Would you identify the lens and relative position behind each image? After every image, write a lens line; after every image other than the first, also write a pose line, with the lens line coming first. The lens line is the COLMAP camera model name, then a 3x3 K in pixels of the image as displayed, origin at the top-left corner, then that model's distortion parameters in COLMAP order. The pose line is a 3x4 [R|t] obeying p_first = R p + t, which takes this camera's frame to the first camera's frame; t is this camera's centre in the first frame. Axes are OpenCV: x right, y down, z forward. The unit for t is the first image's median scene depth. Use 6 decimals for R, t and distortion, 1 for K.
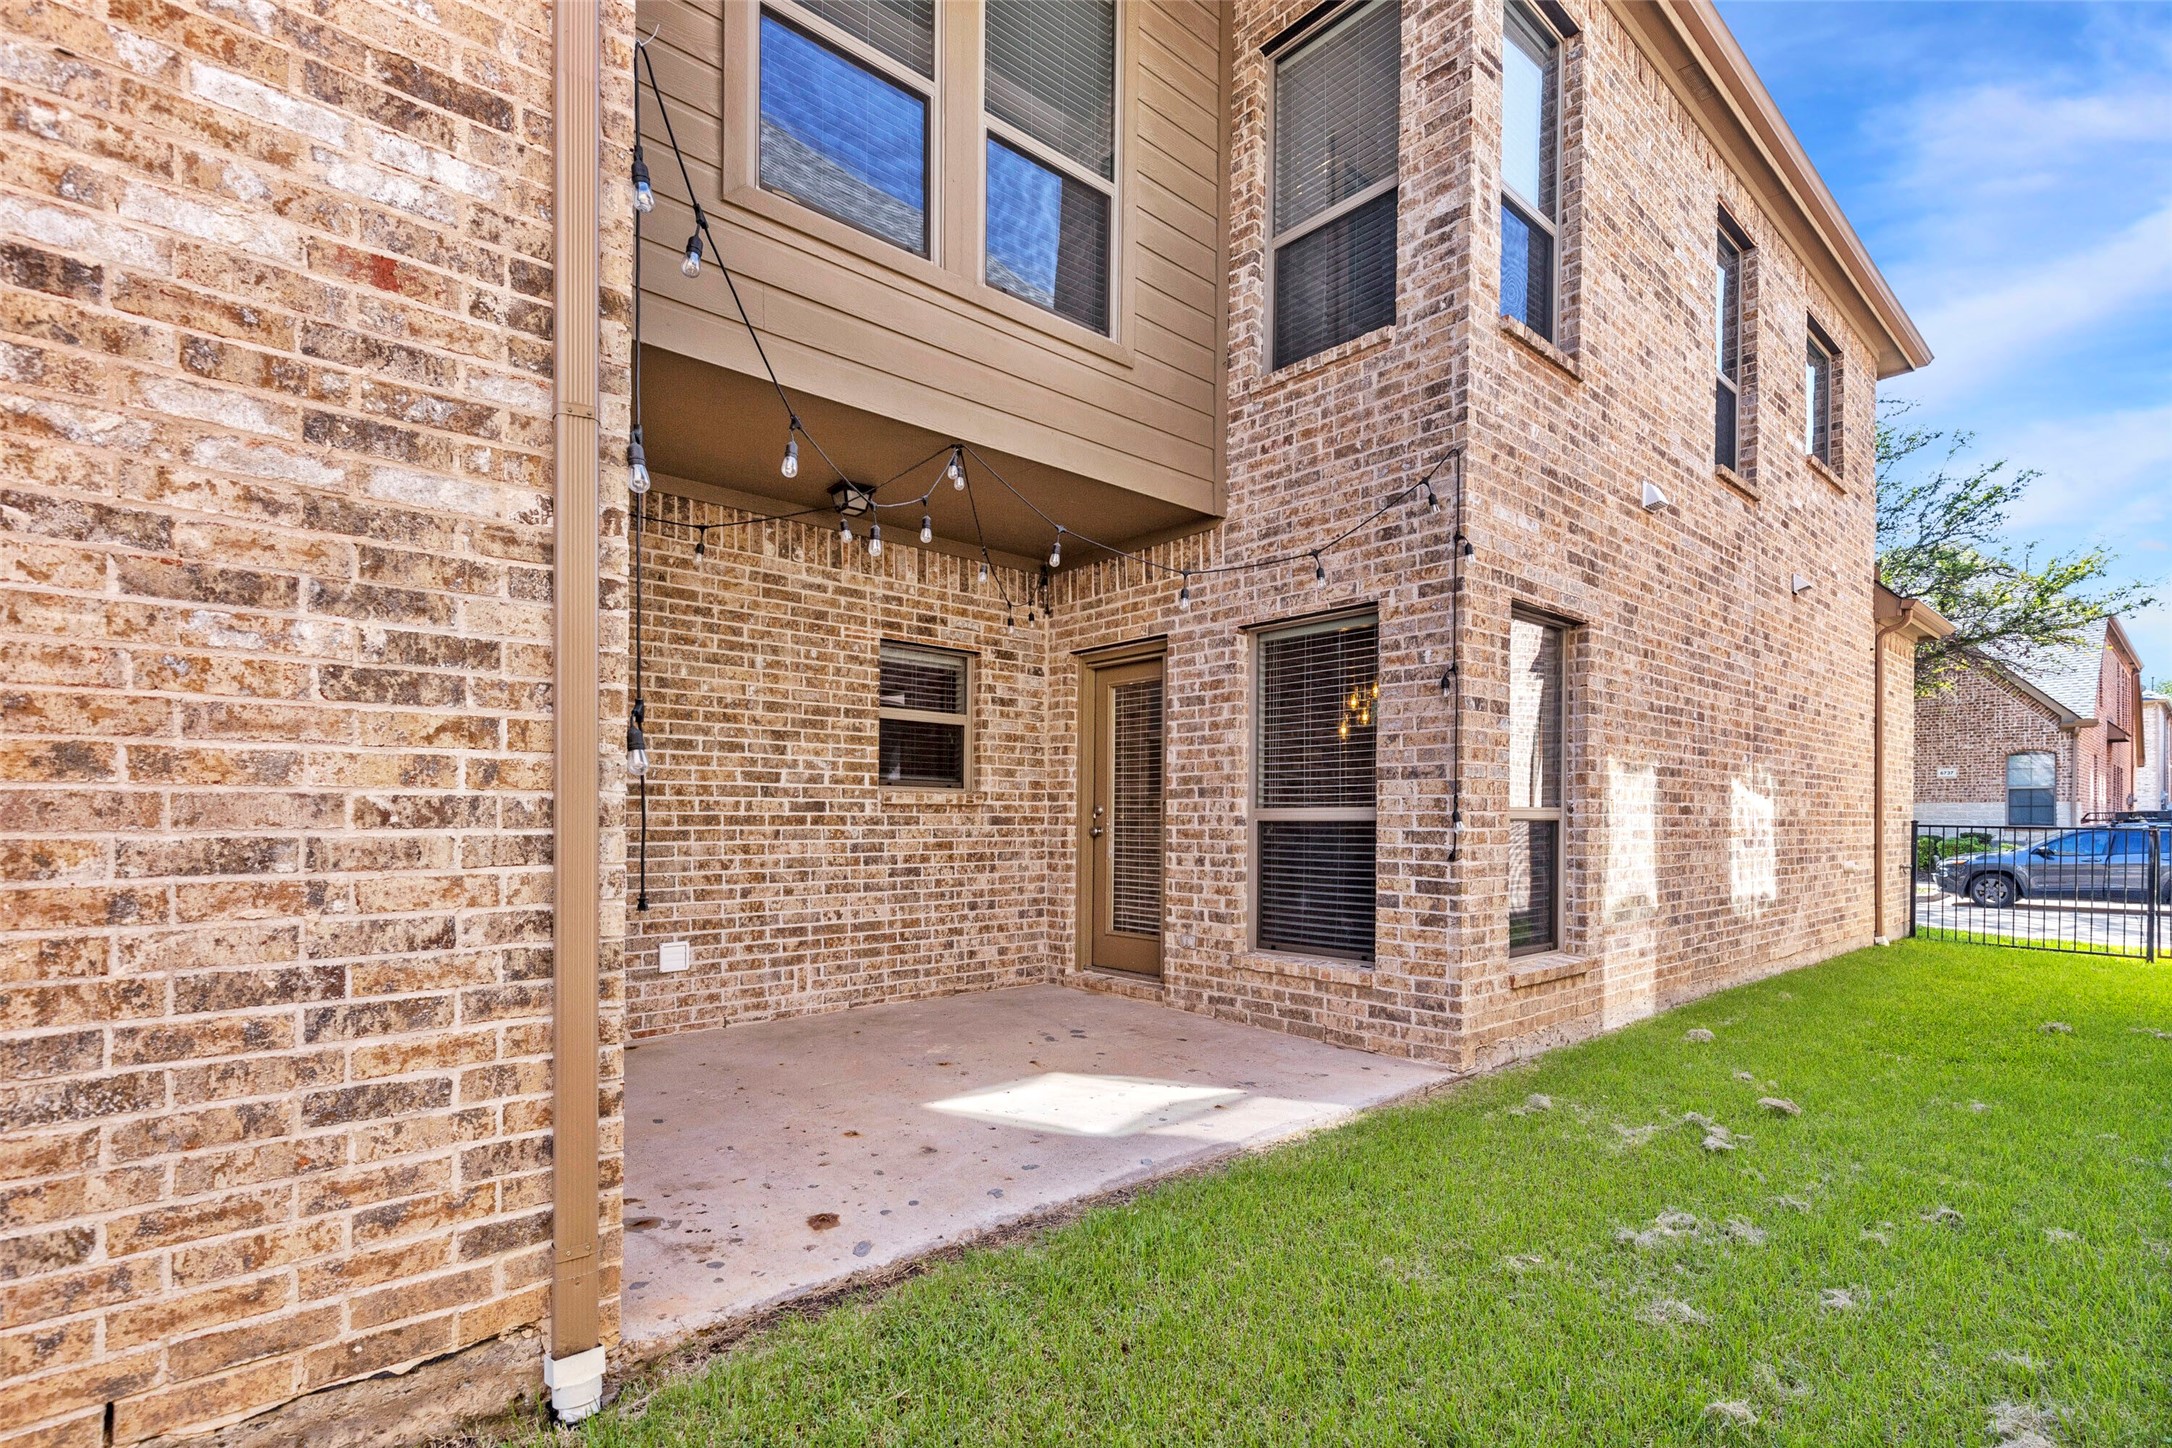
lens RADIAL K [[1011.1, 0, 1086.0], [0, 1011.1, 724.0], [0, 0, 1]] dist [0.010225, -0.001158]
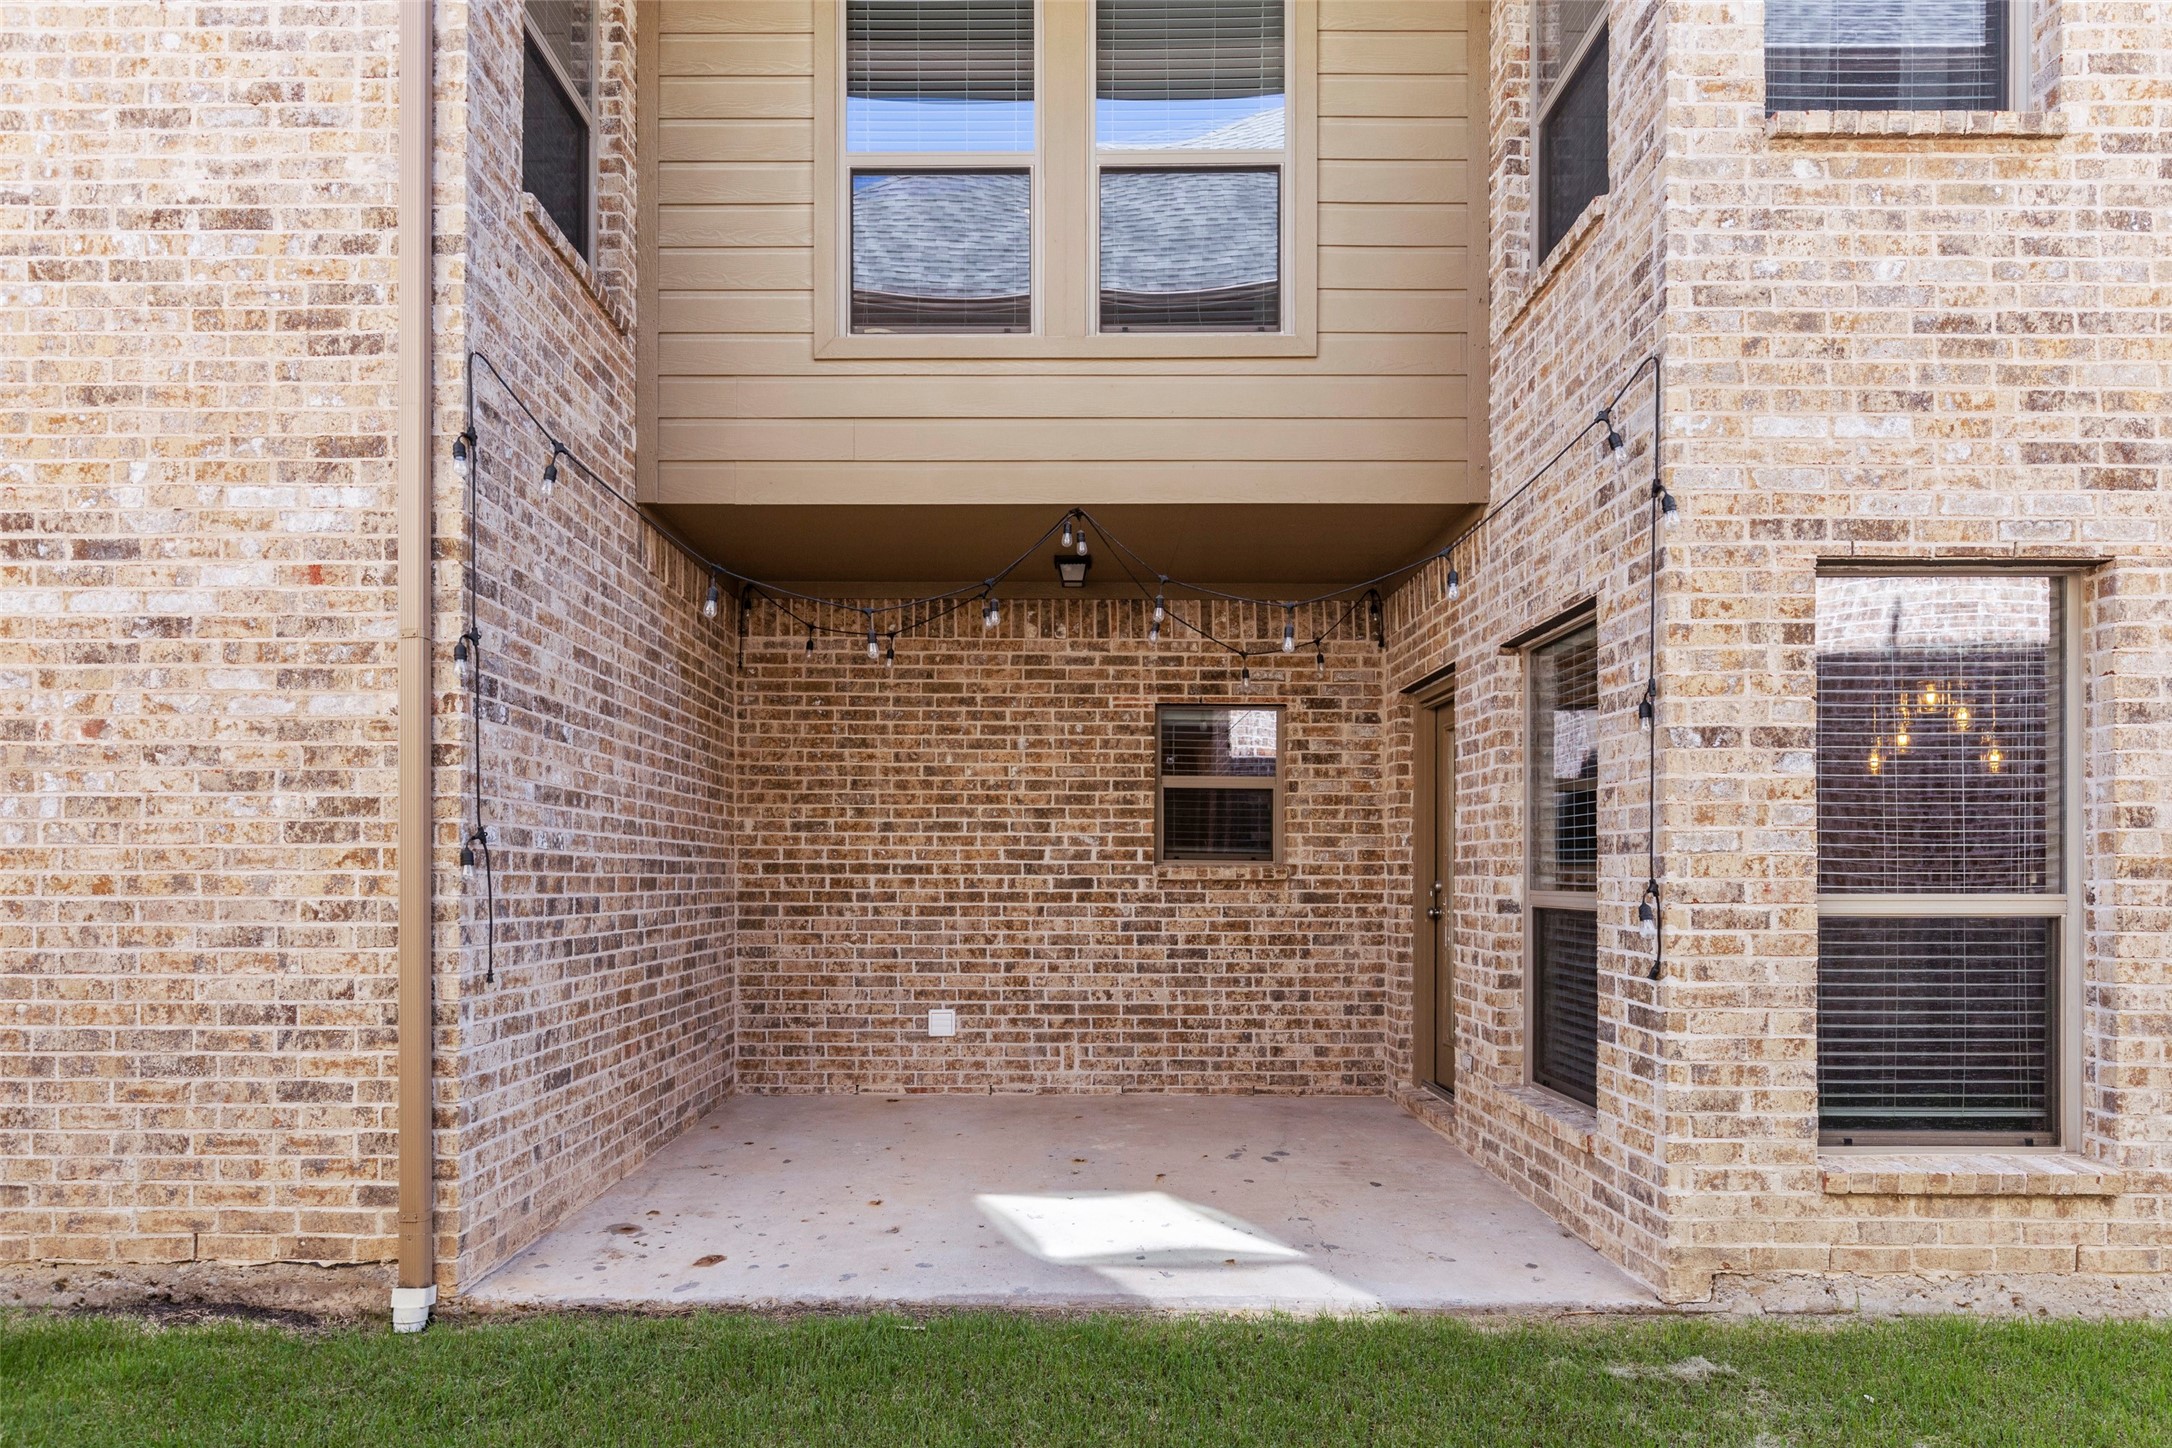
lens RADIAL K [[1168.4, 0, 1083.0], [0, 1168.4, 744.3], [0, 0, 1]] dist [-0.000144, 0.000134]
pose [[0.741444, -0.072054, -0.667135, 1.325373], [0.062655, 0.997309, -0.038081, -0.026980], [0.668084, -0.013565, 0.743963, 0.402043]]
